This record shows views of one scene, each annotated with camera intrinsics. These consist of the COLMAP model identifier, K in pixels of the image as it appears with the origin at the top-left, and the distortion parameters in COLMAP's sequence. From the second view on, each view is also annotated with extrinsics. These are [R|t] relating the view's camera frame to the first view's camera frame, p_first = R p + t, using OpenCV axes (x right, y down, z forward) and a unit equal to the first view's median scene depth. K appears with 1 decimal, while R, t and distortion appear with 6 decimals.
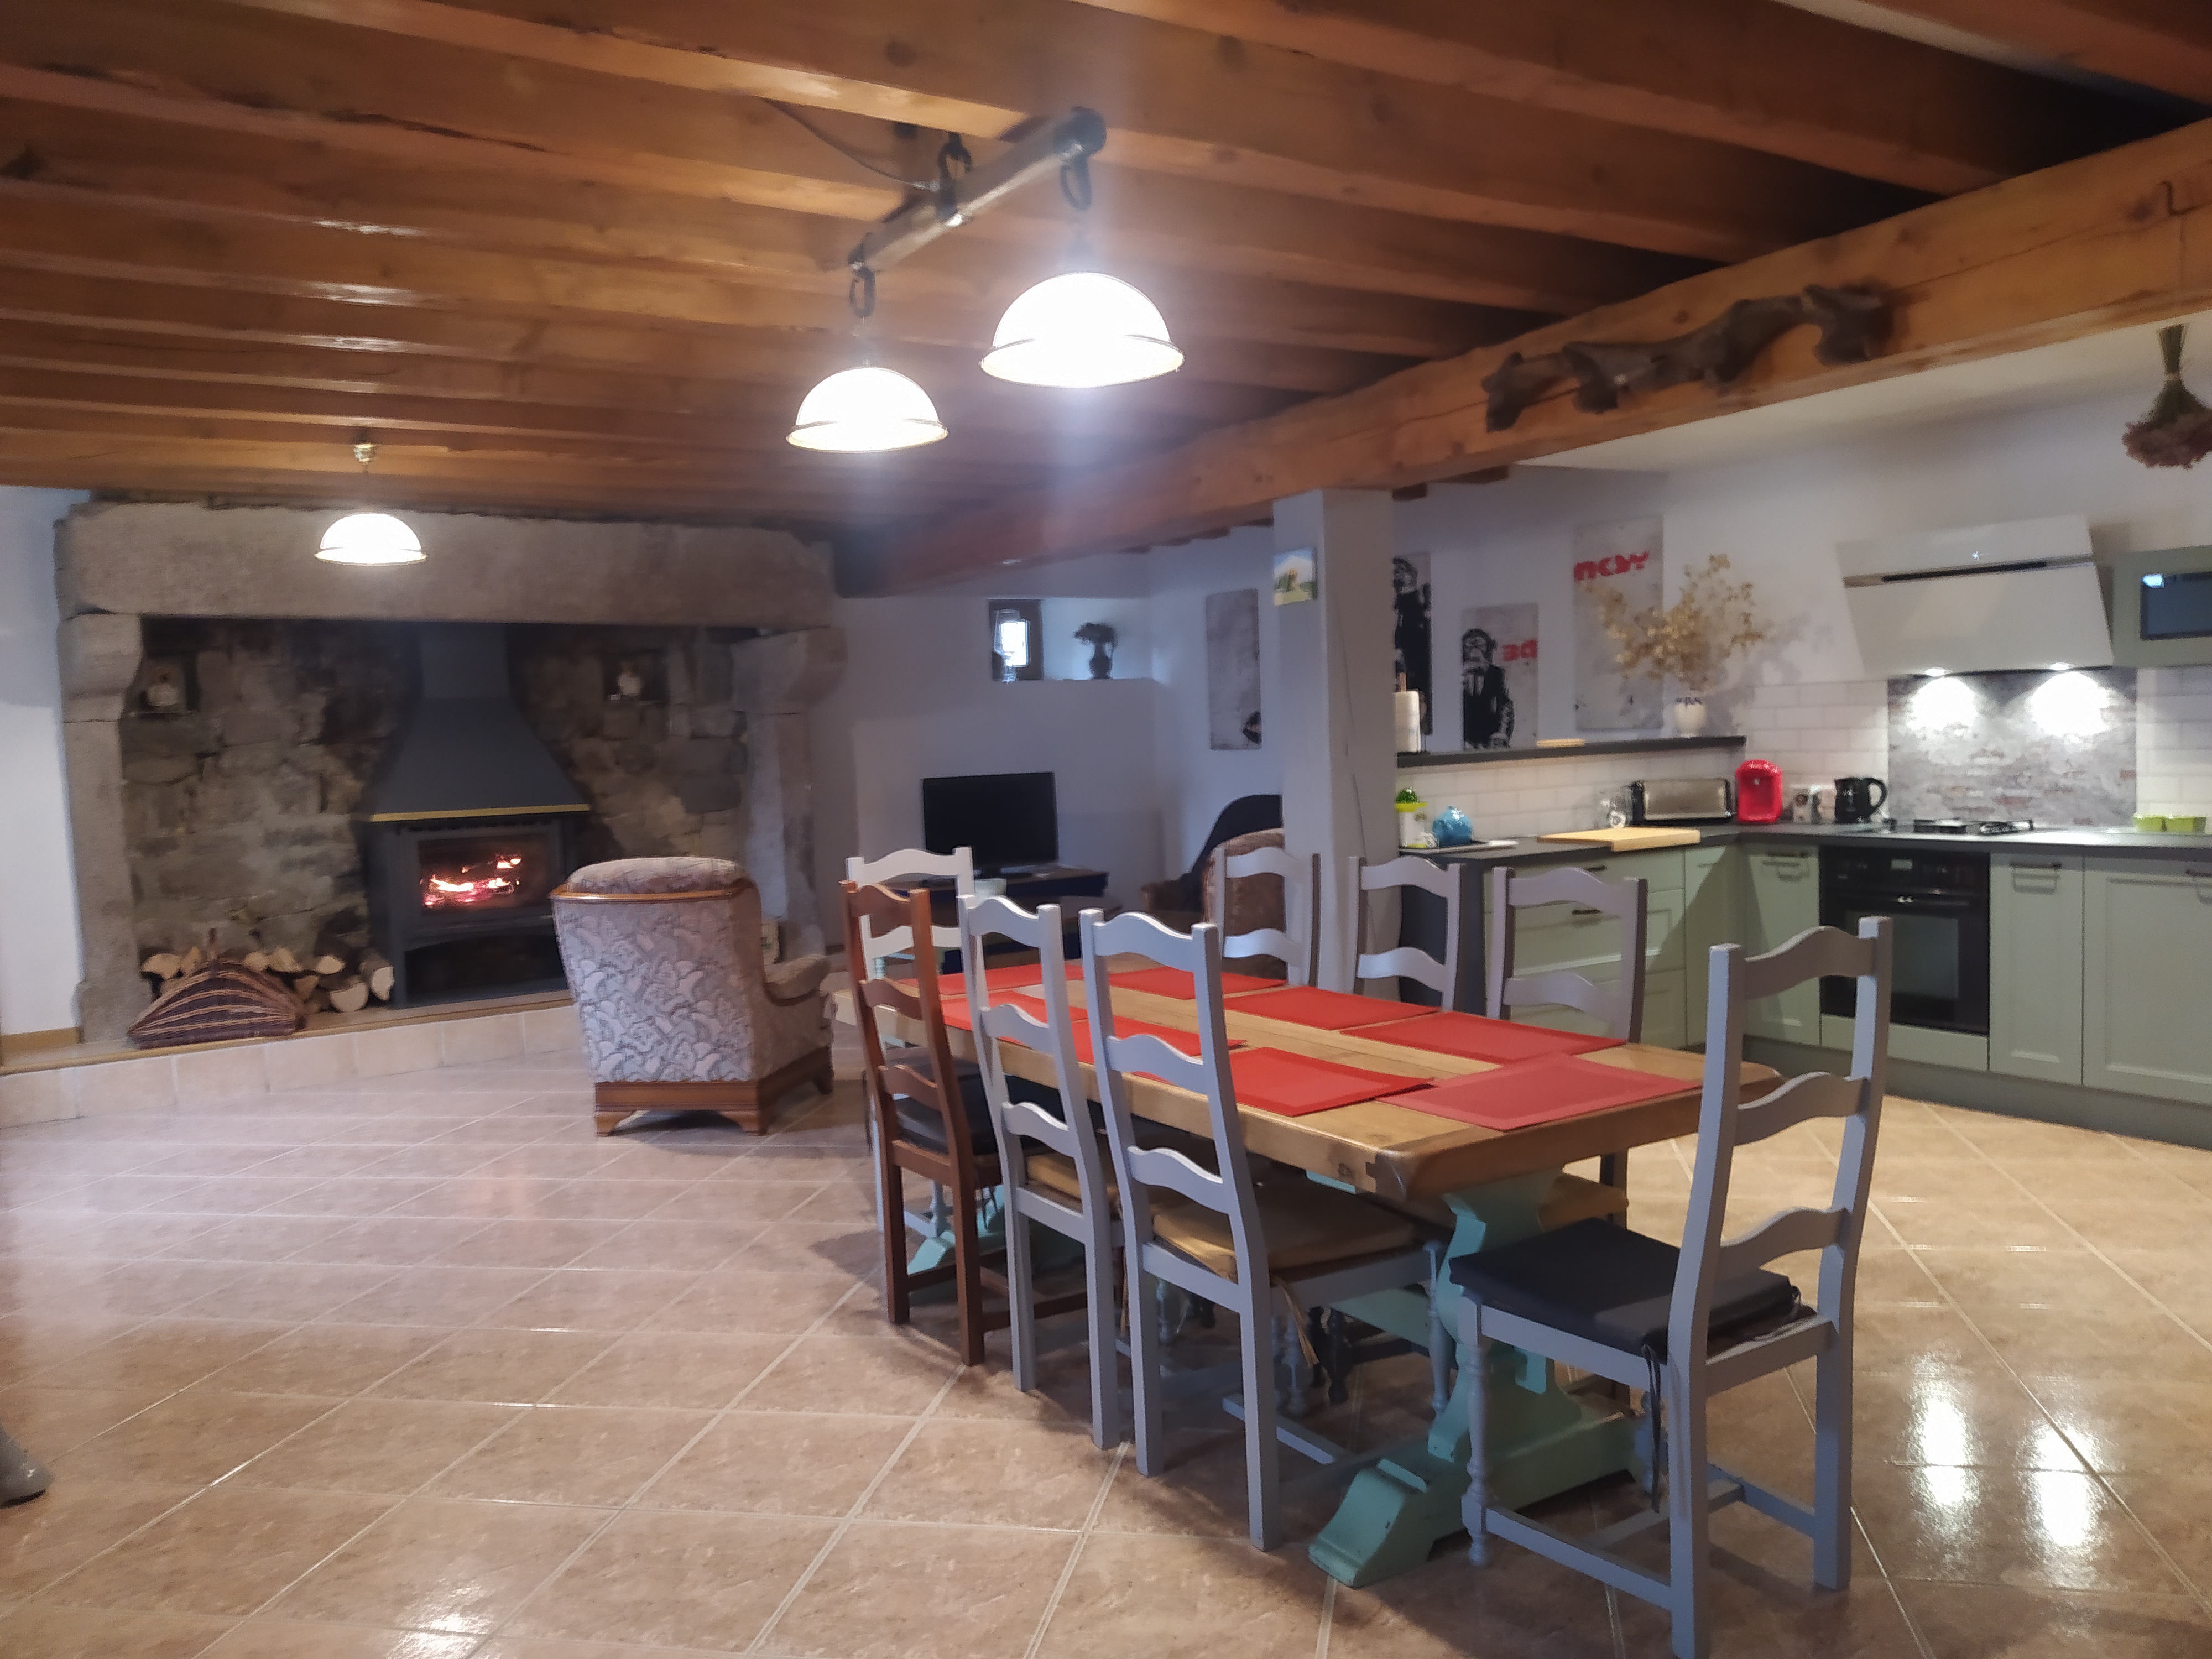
lens RADIAL K [[1699.1, 0, 1104.8], [0, 1699.1, 828.4], [0, 0, 1]] dist [0.060025, -0.028566]
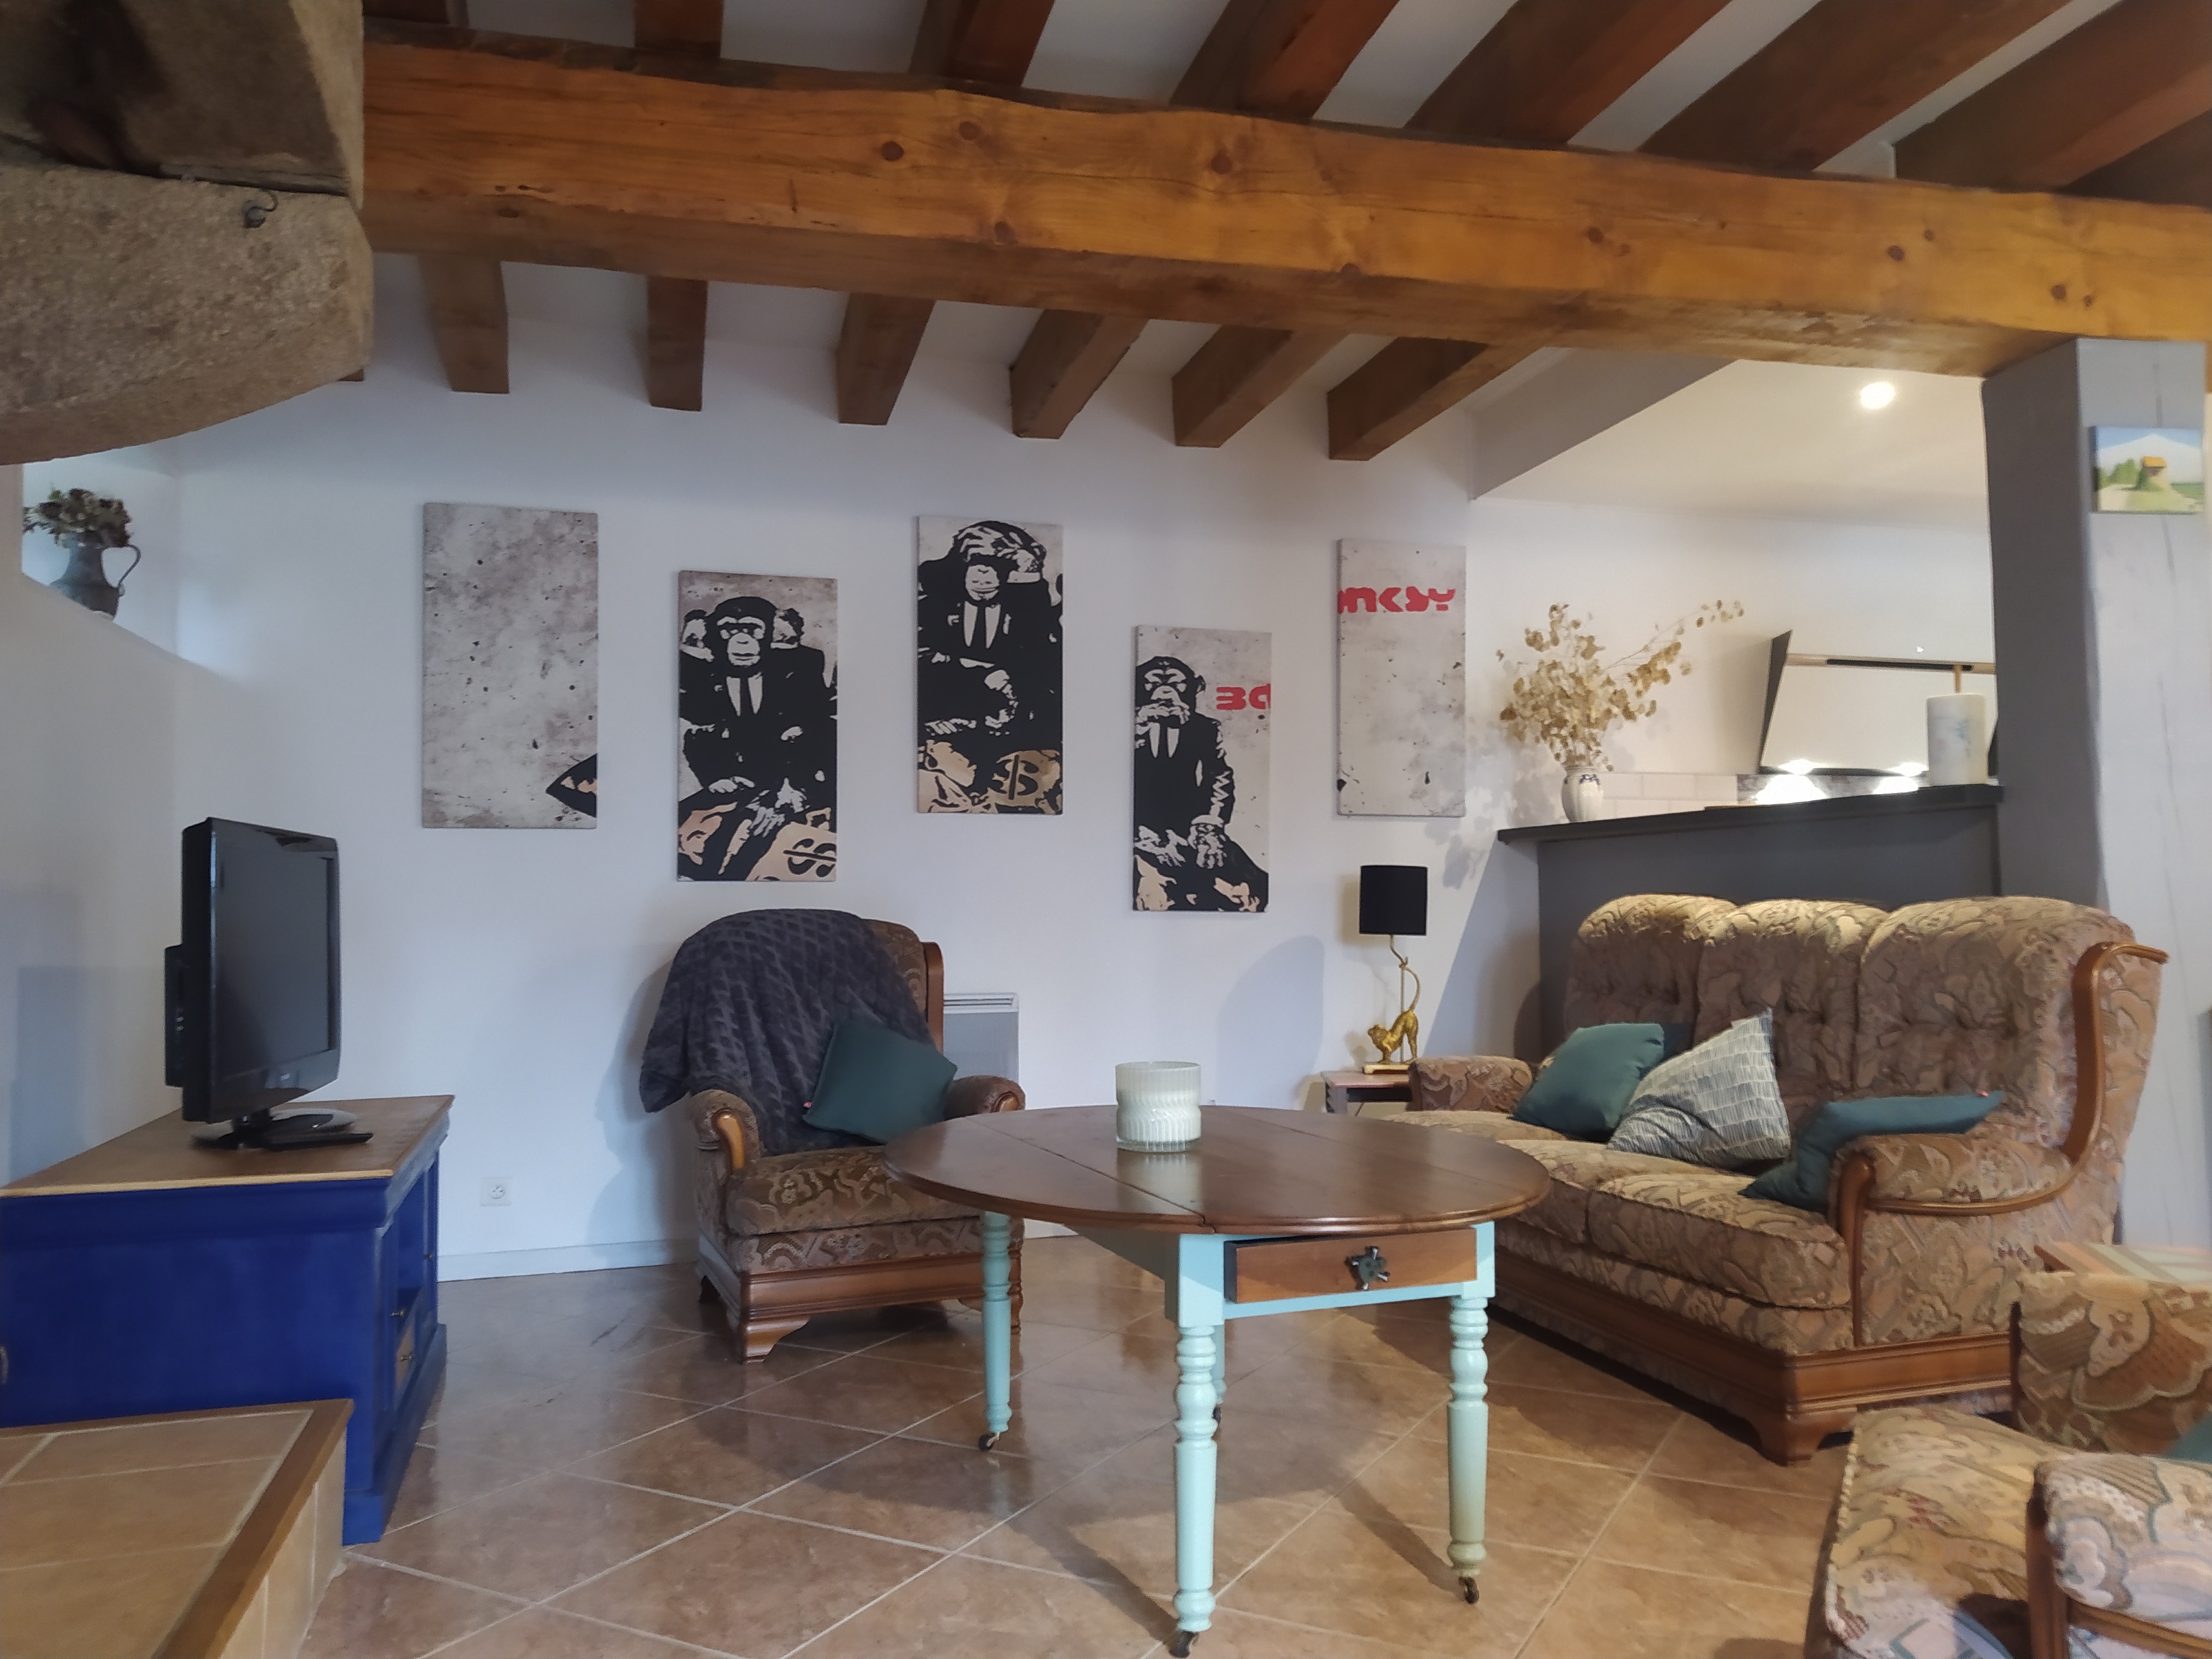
lens RADIAL K [[1699.1, 0, 1110.0], [0, 1699.1, 848.2], [0, 0, 1]] dist [0.060025, -0.028566]
pose [[0.289532, 0.079556, 0.953856, -0.412302], [0.054663, 0.993539, -0.099458, 0.020723], [-0.955606, 0.080937, 0.283313, 0.849122]]
